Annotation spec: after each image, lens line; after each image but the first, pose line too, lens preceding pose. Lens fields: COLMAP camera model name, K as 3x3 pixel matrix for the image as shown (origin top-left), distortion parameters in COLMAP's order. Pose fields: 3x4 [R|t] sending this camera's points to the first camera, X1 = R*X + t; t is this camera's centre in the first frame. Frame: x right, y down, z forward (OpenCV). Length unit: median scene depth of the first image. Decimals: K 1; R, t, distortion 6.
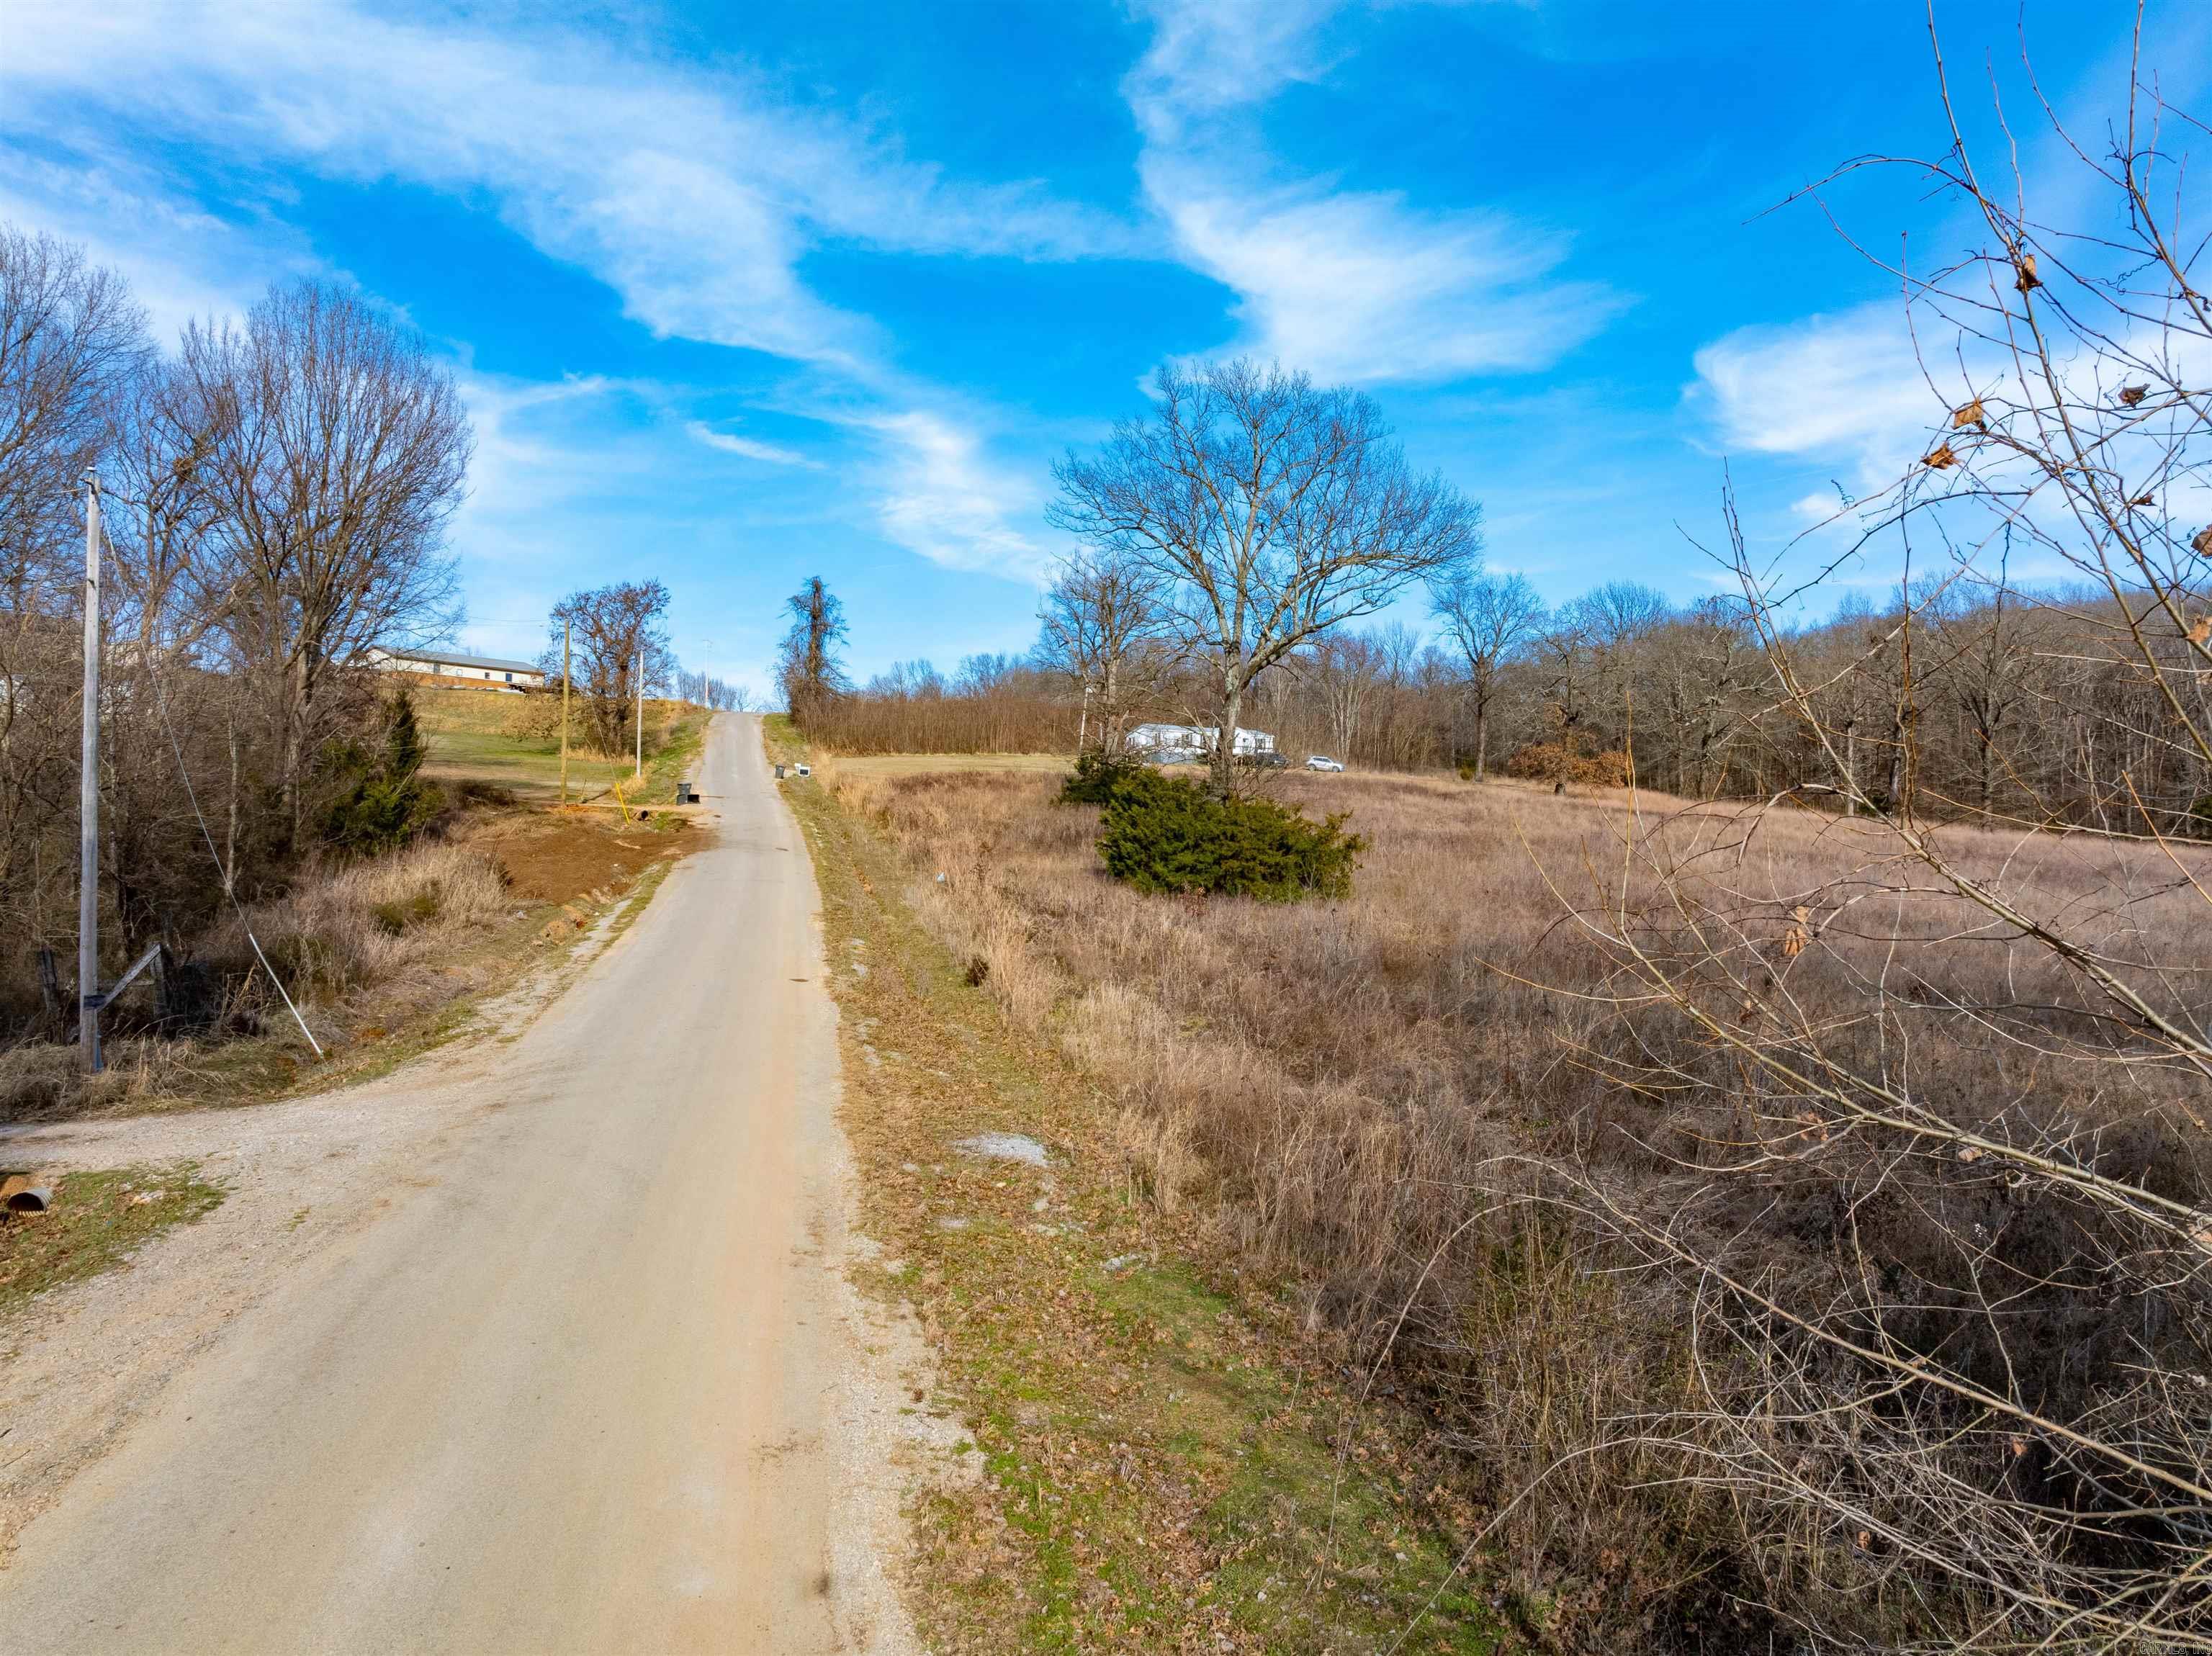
lens RADIAL K [[1555.8, 0, 1107.4], [0, 1555.8, 842.0], [0, 0, 1]] dist [-0.034759, 0.022730]
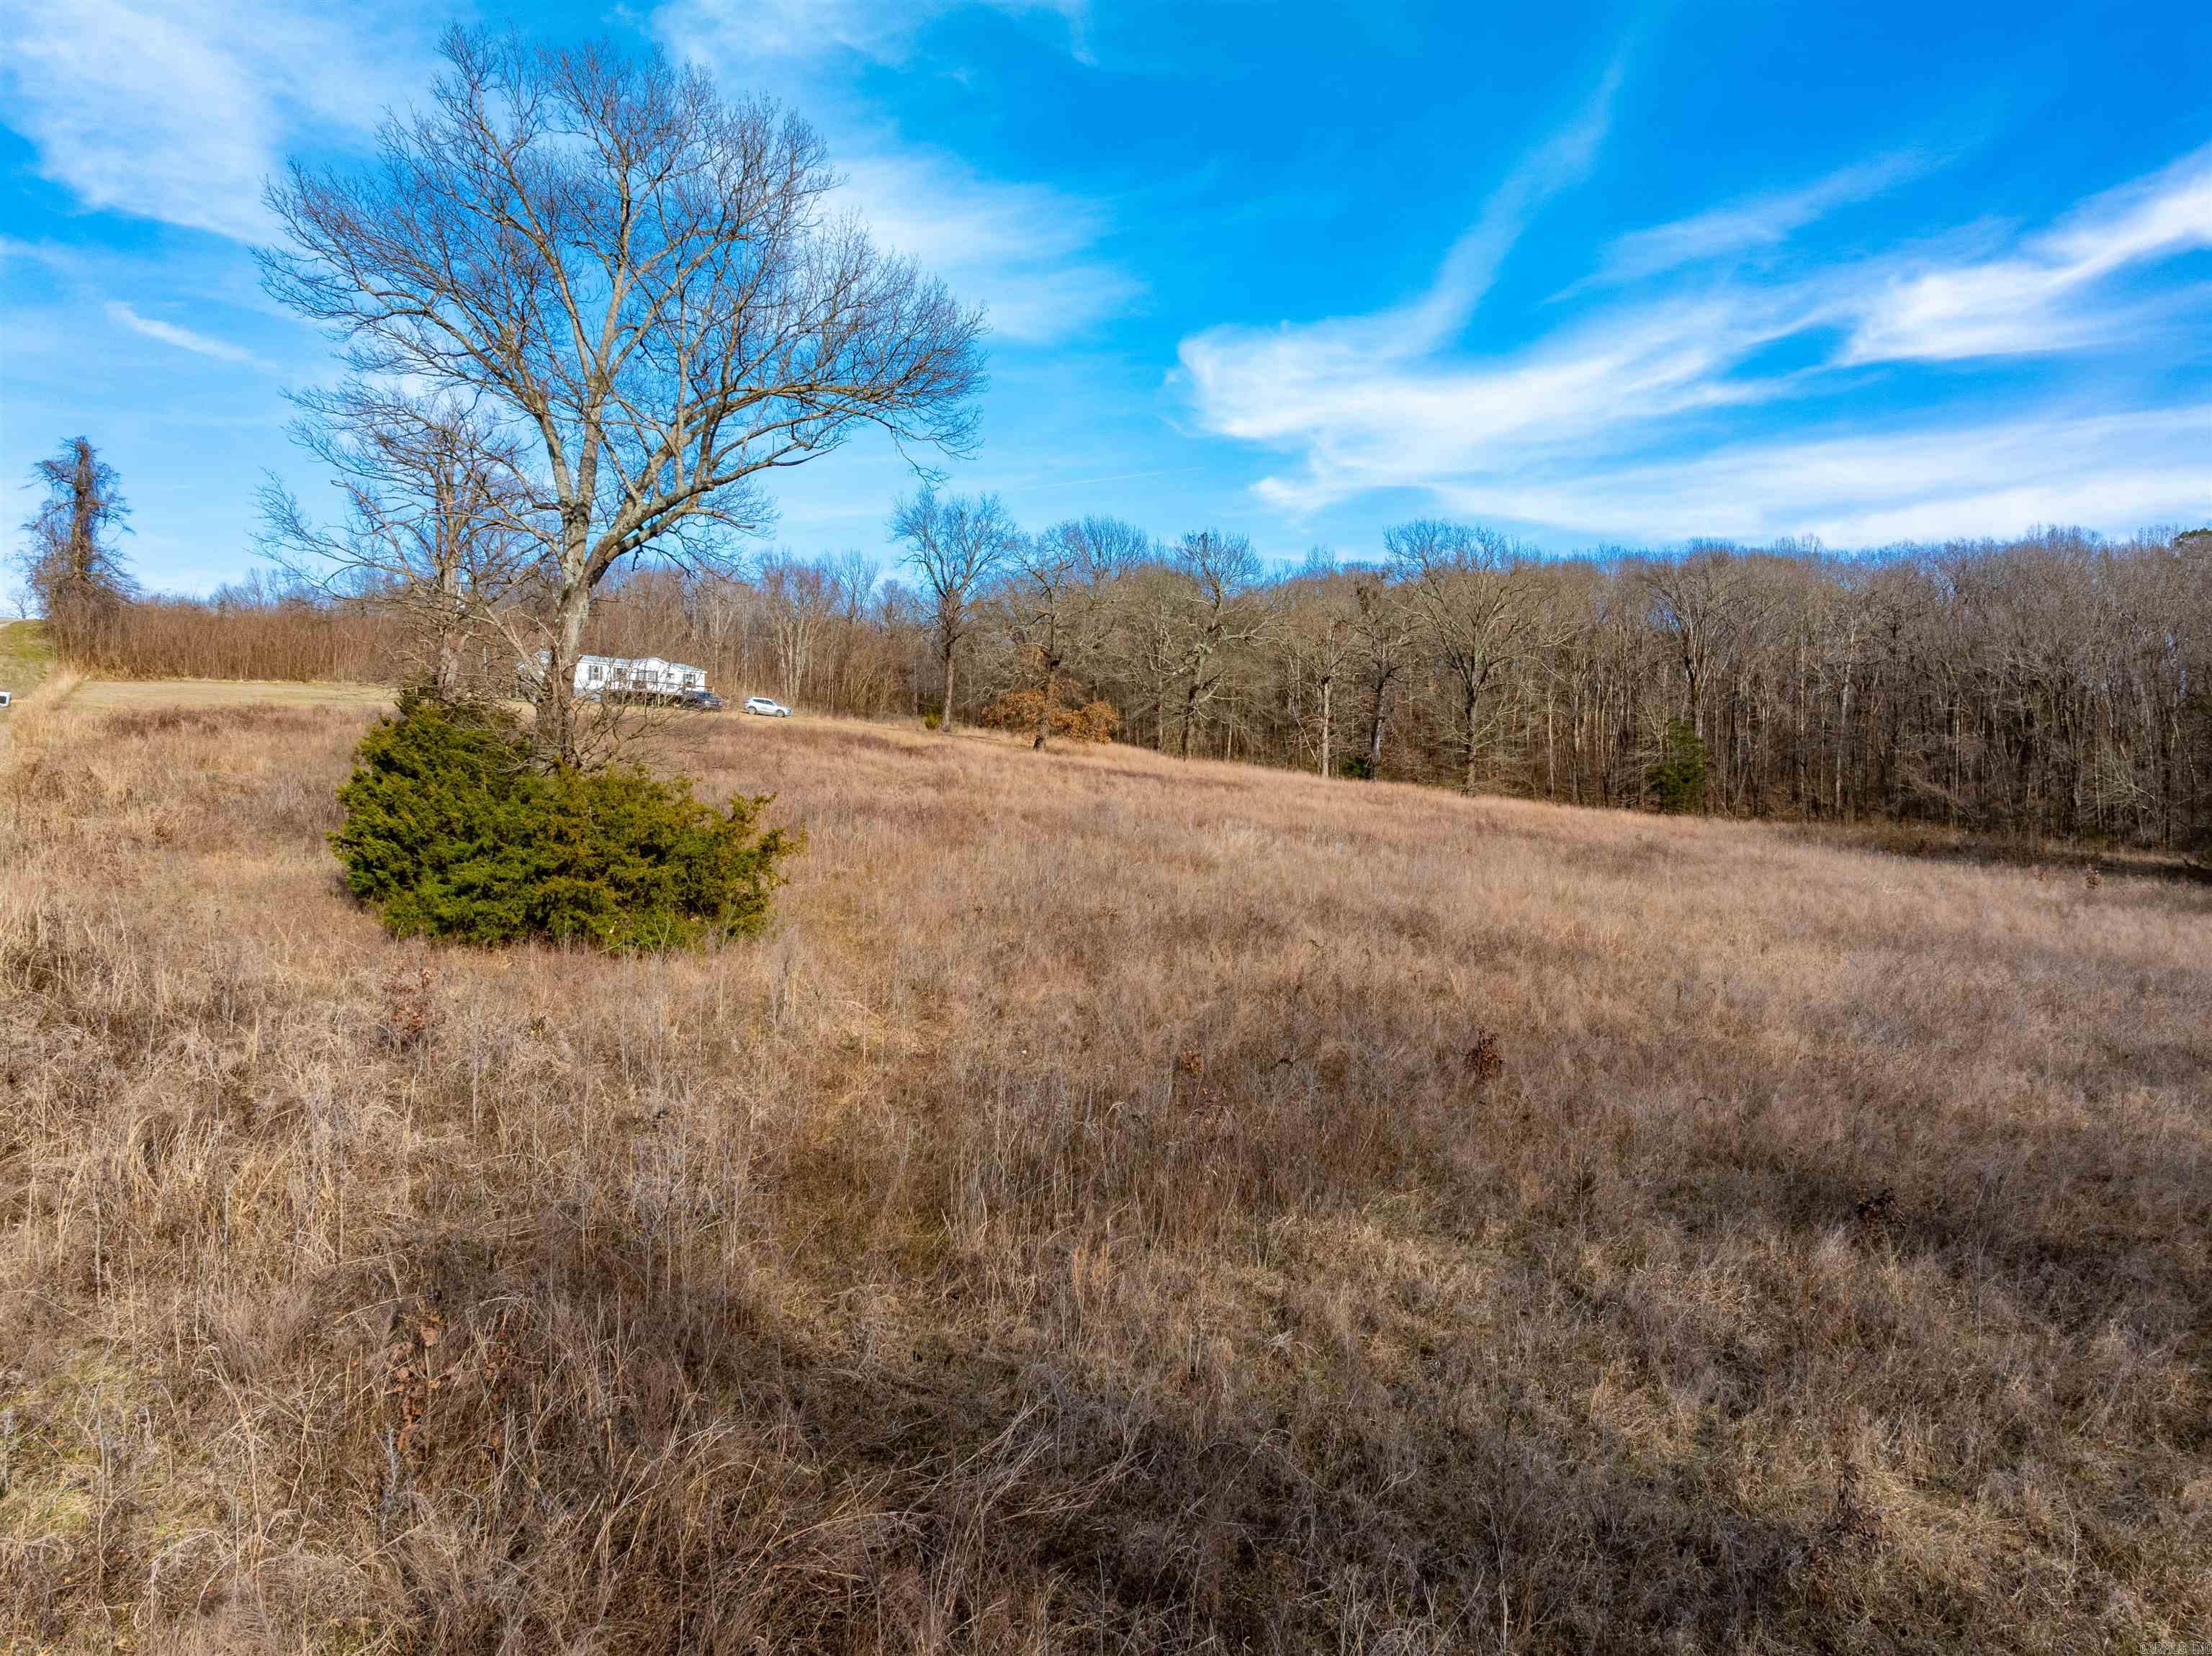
lens RADIAL K [[1555.8, 0, 1120.4], [0, 1555.8, 813.7], [0, 0, 1]] dist [-0.034759, 0.022730]
pose [[0.938038, 0.004390, 0.346506, 0.028515], [-0.010778, 0.999806, 0.016511, -0.008361], [-0.346366, -0.019223, 0.937903, 0.145165]]
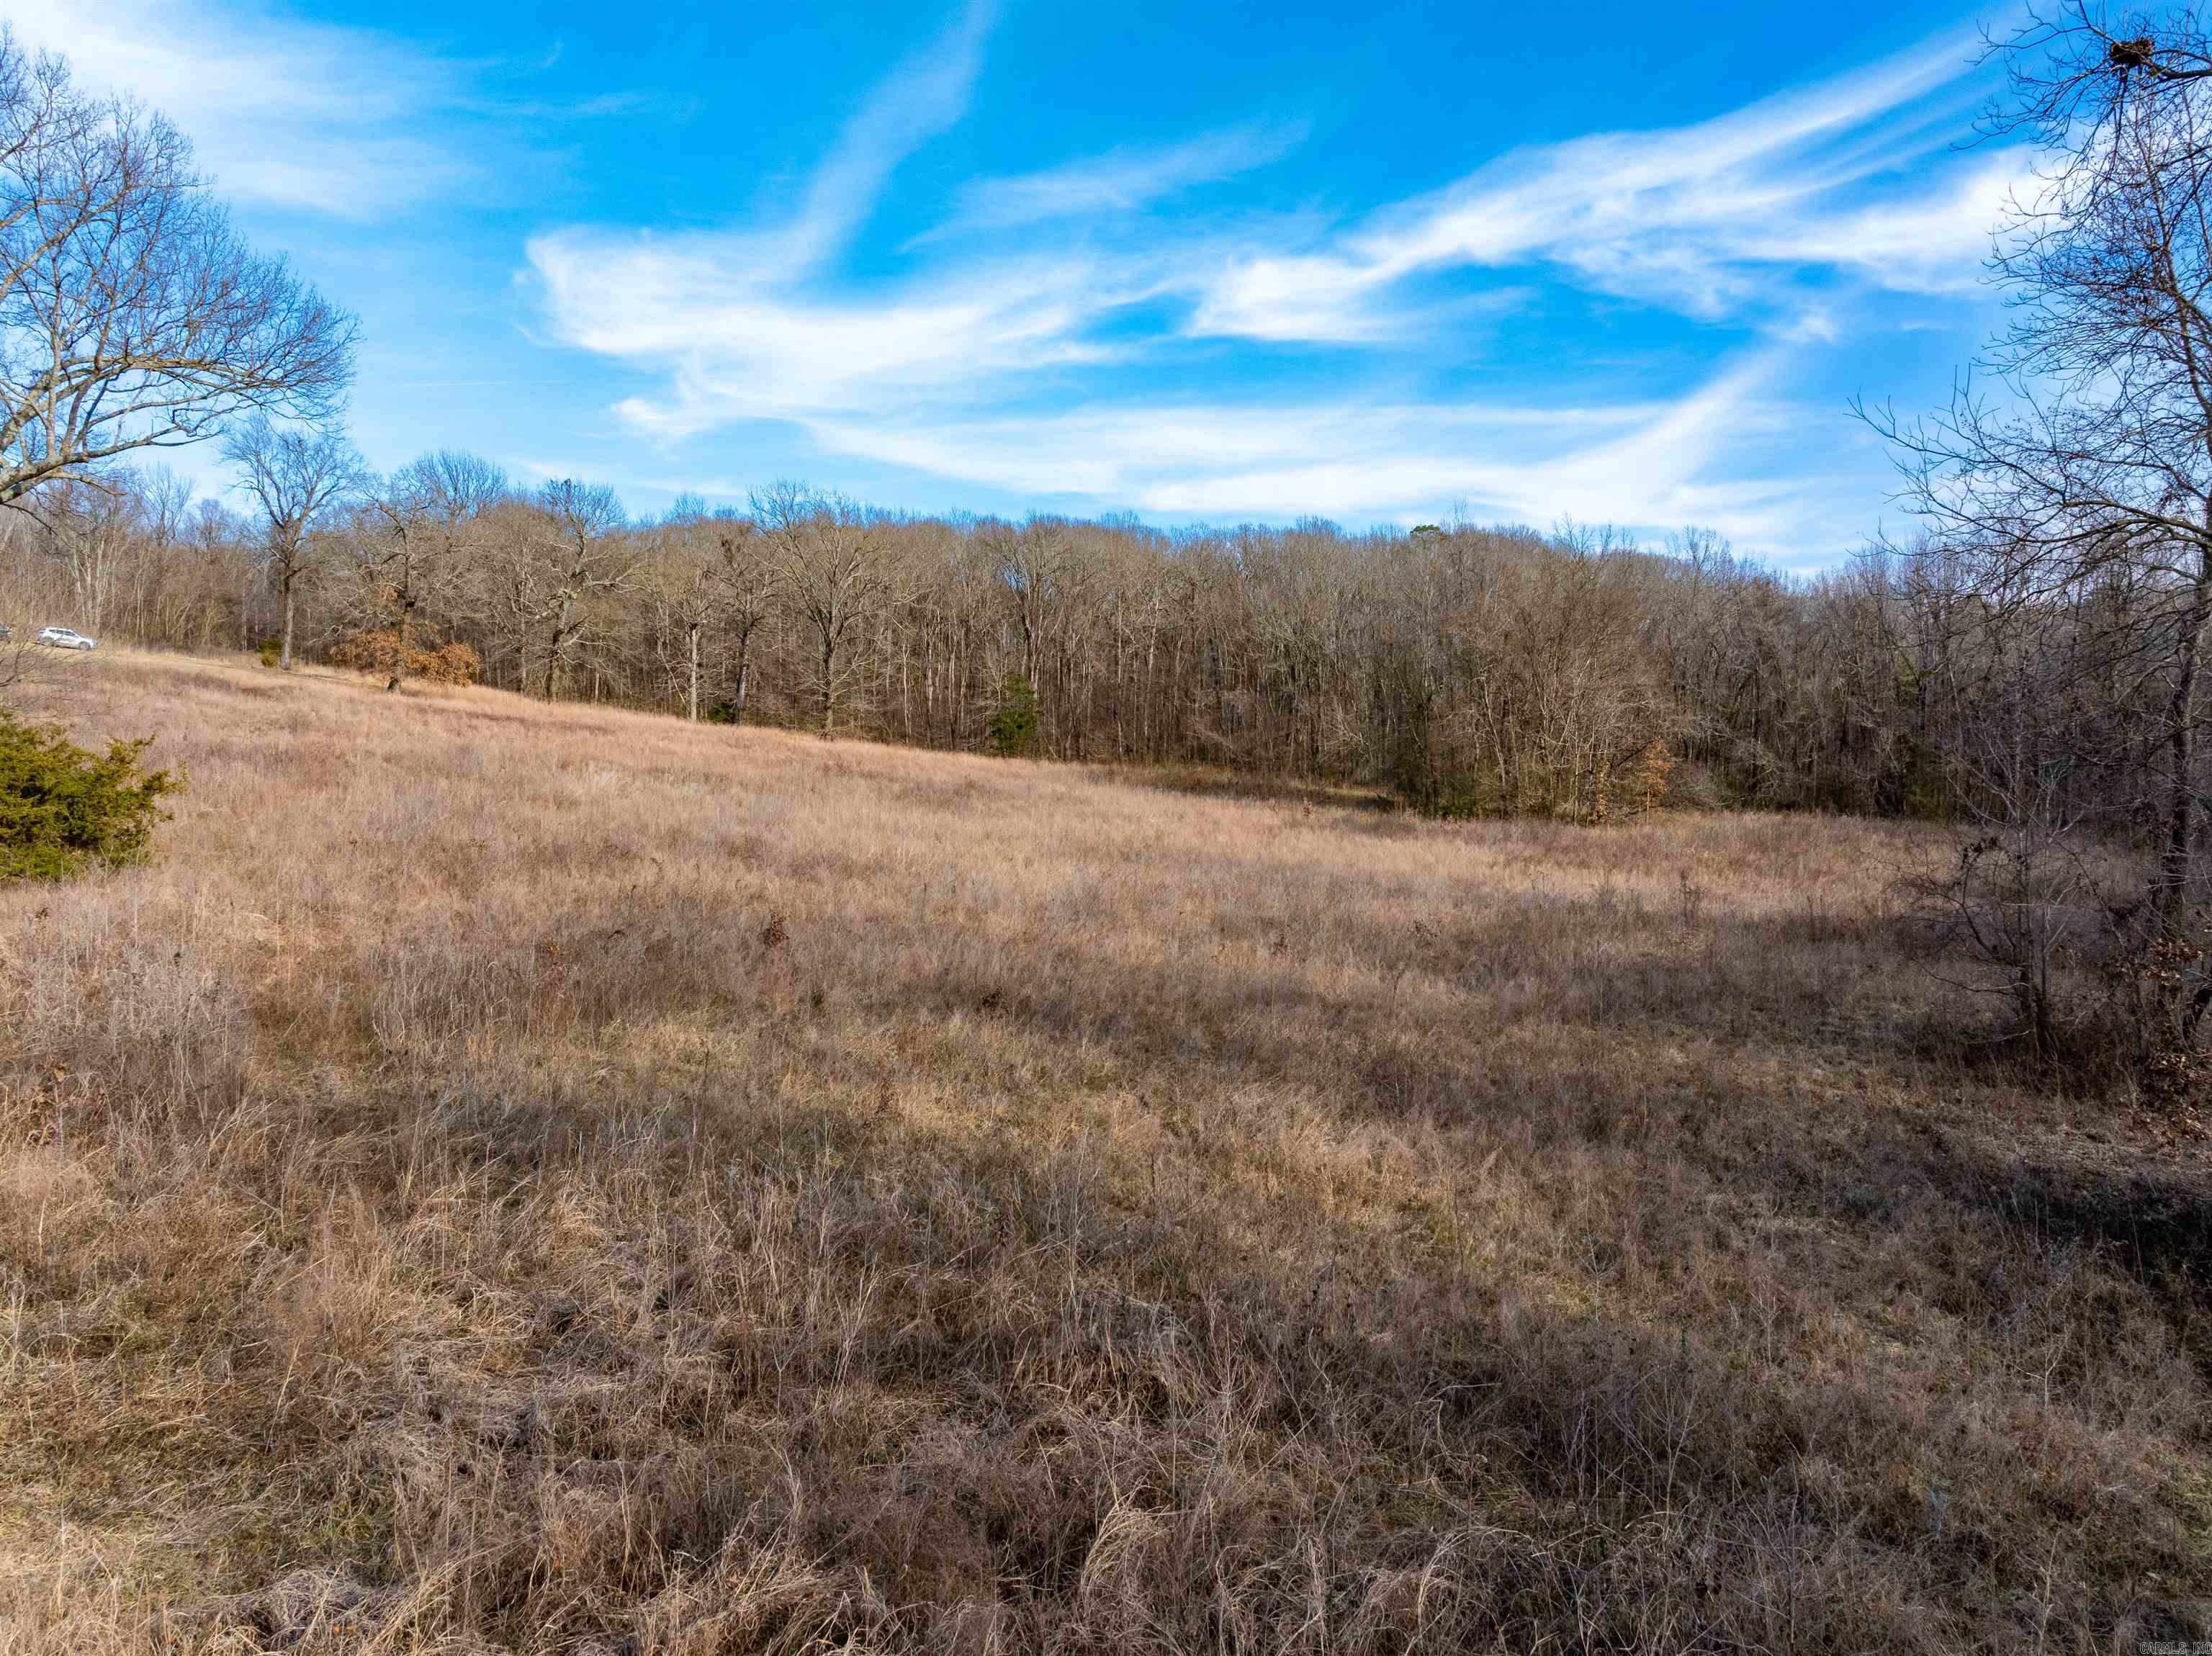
lens RADIAL K [[1555.8, 0, 1111.2], [0, 1555.8, 830.1], [0, 0, 1]] dist [-0.034759, 0.022730]
pose [[0.737952, -0.026054, 0.674350, 0.004845], [-0.018500, 0.998098, 0.058806, -0.009921], [-0.674599, -0.055872, 0.736067, 0.085065]]
